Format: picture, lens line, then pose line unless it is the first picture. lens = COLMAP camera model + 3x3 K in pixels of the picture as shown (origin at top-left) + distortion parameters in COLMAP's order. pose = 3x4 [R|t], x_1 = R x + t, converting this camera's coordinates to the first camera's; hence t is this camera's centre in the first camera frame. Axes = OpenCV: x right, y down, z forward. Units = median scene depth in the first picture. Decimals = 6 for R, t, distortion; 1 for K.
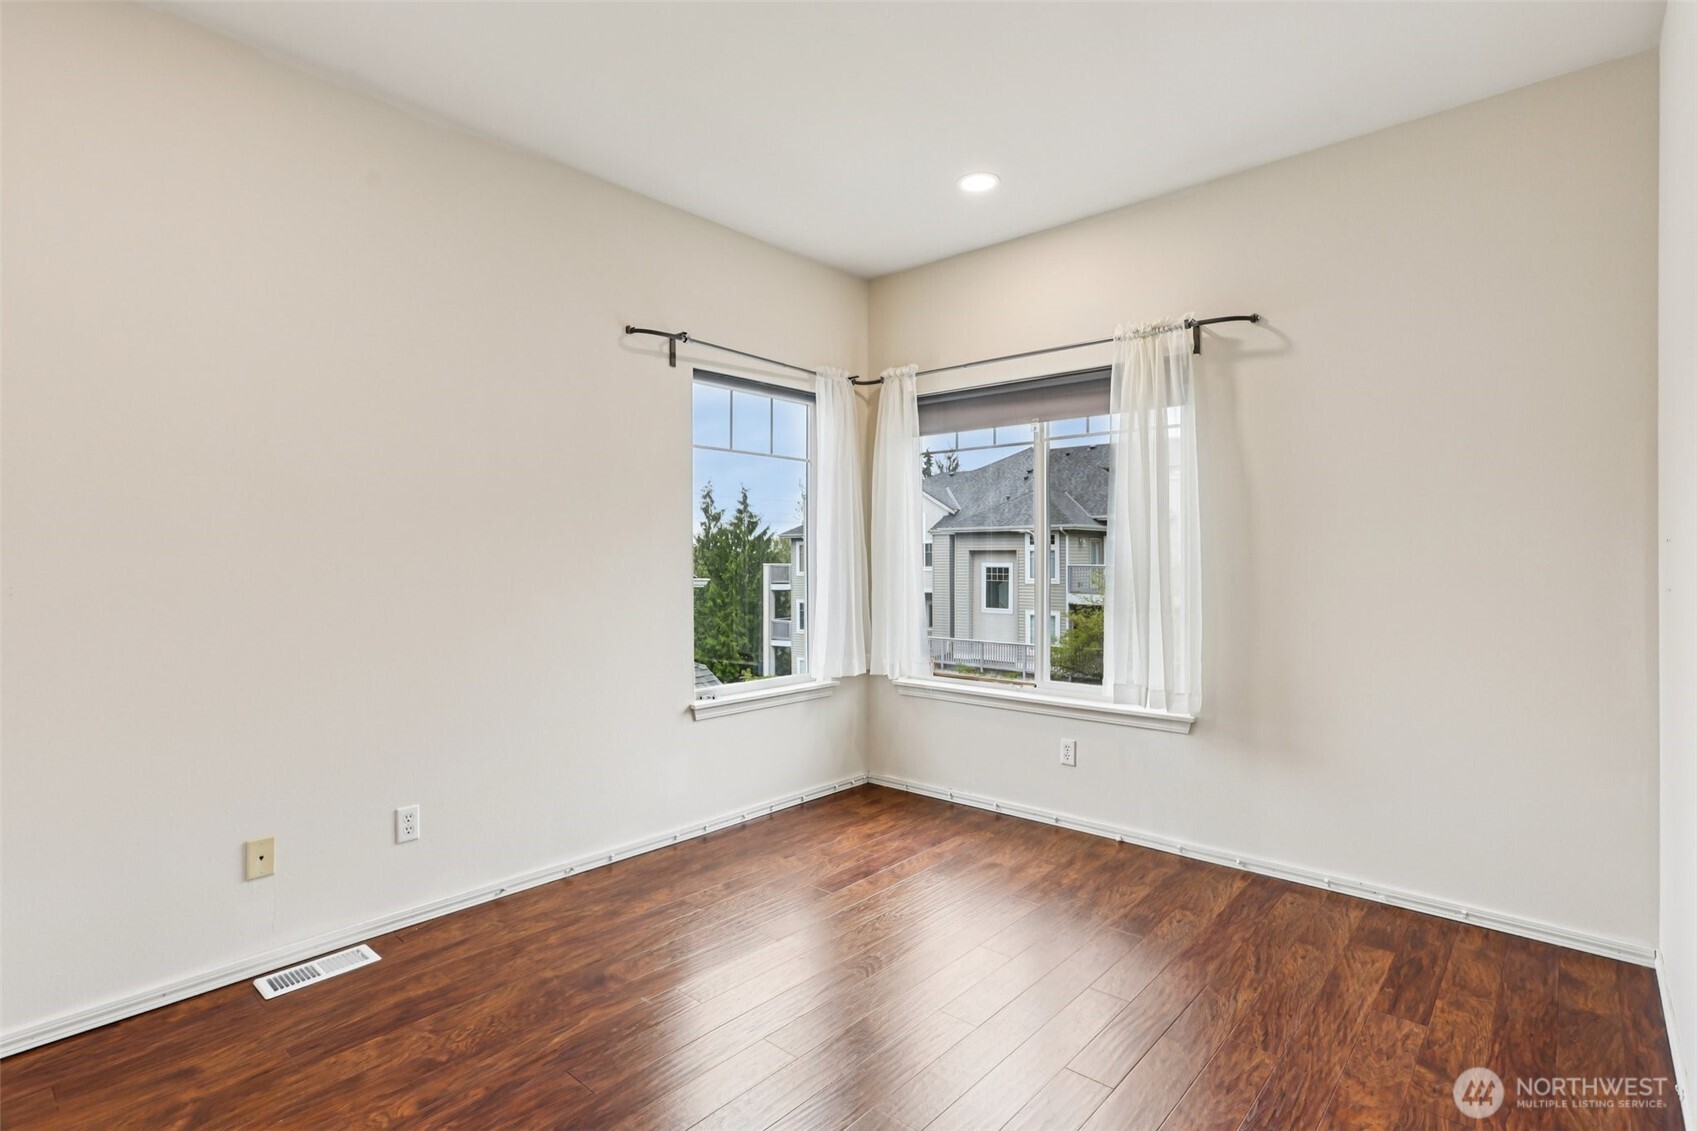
lens RADIAL K [[819.6, 0, 850.6], [0, 819.6, 557.7], [0, 0, 1]] dist [0.000405, 0.000785]
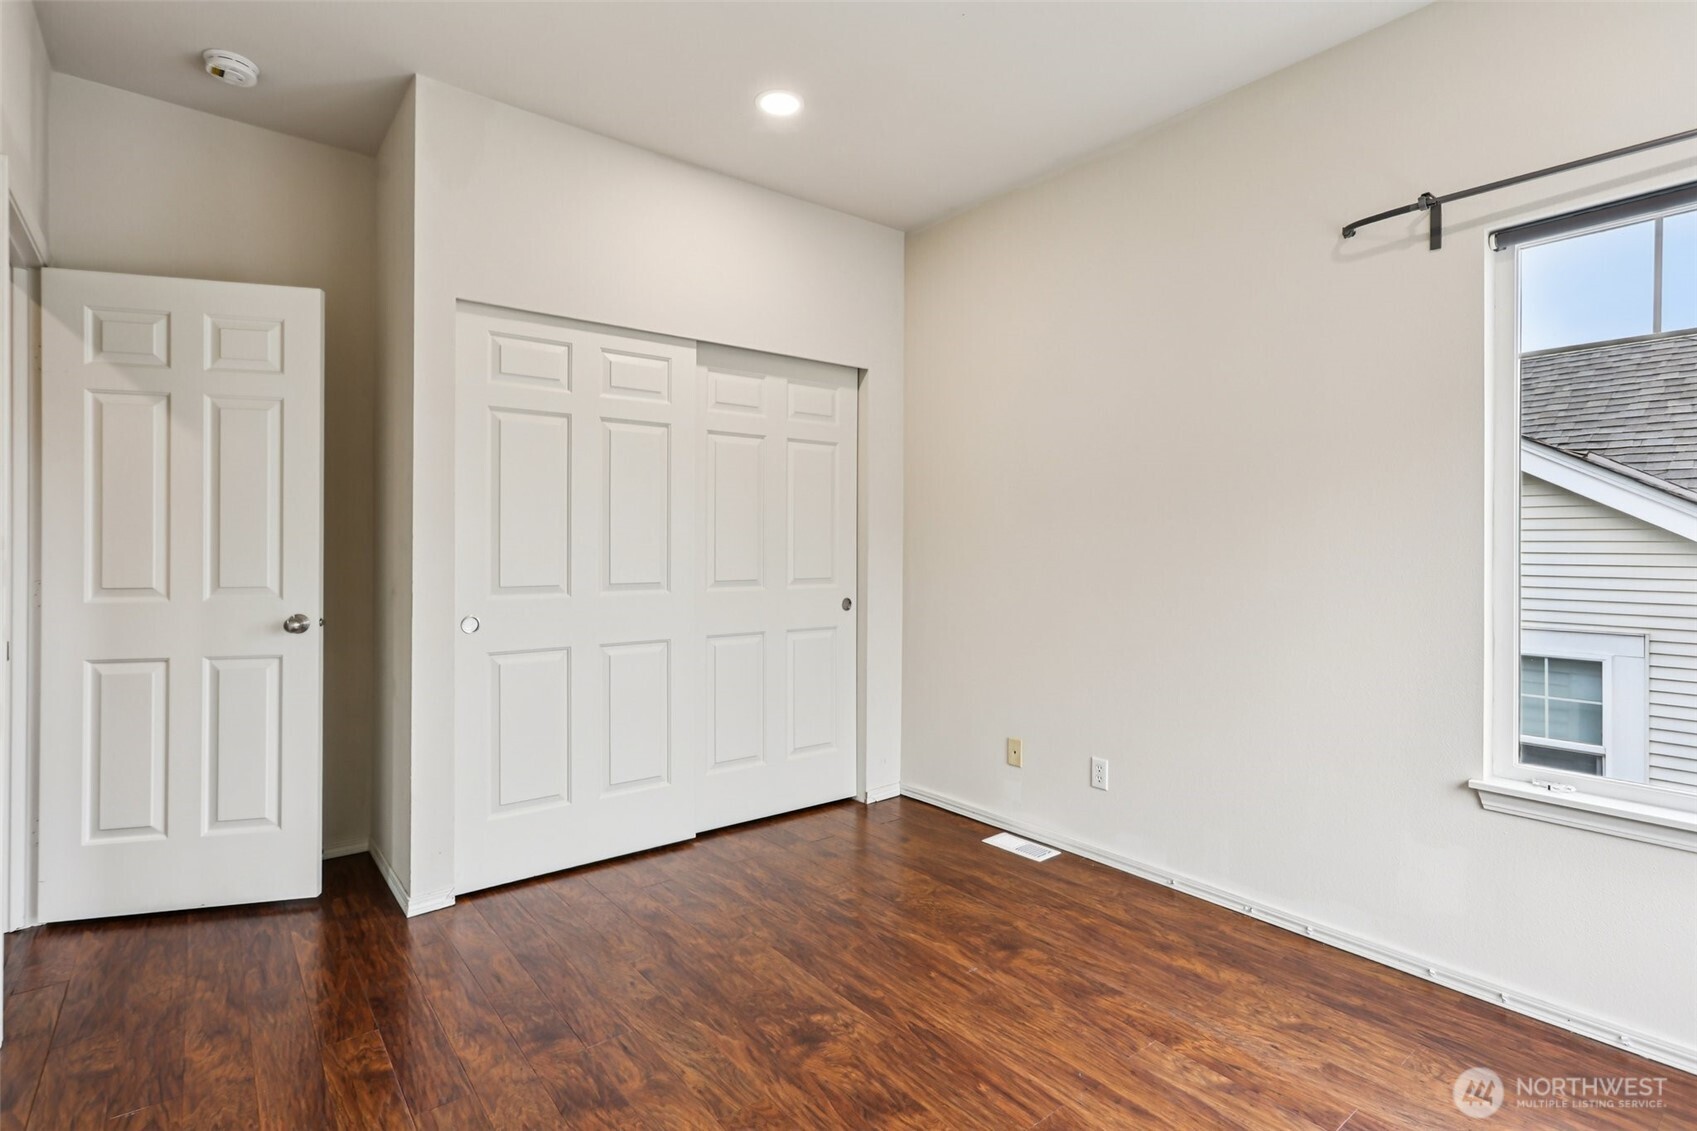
lens RADIAL K [[819.6, 0, 851.7], [0, 819.6, 557.0], [0, 0, 1]] dist [0.000405, 0.000785]
pose [[-0.165977, 0.012958, -0.986045, 0.690297], [-0.006242, 0.999880, 0.014190, 0.006112], [0.986110, 0.008510, -0.165876, 0.895985]]
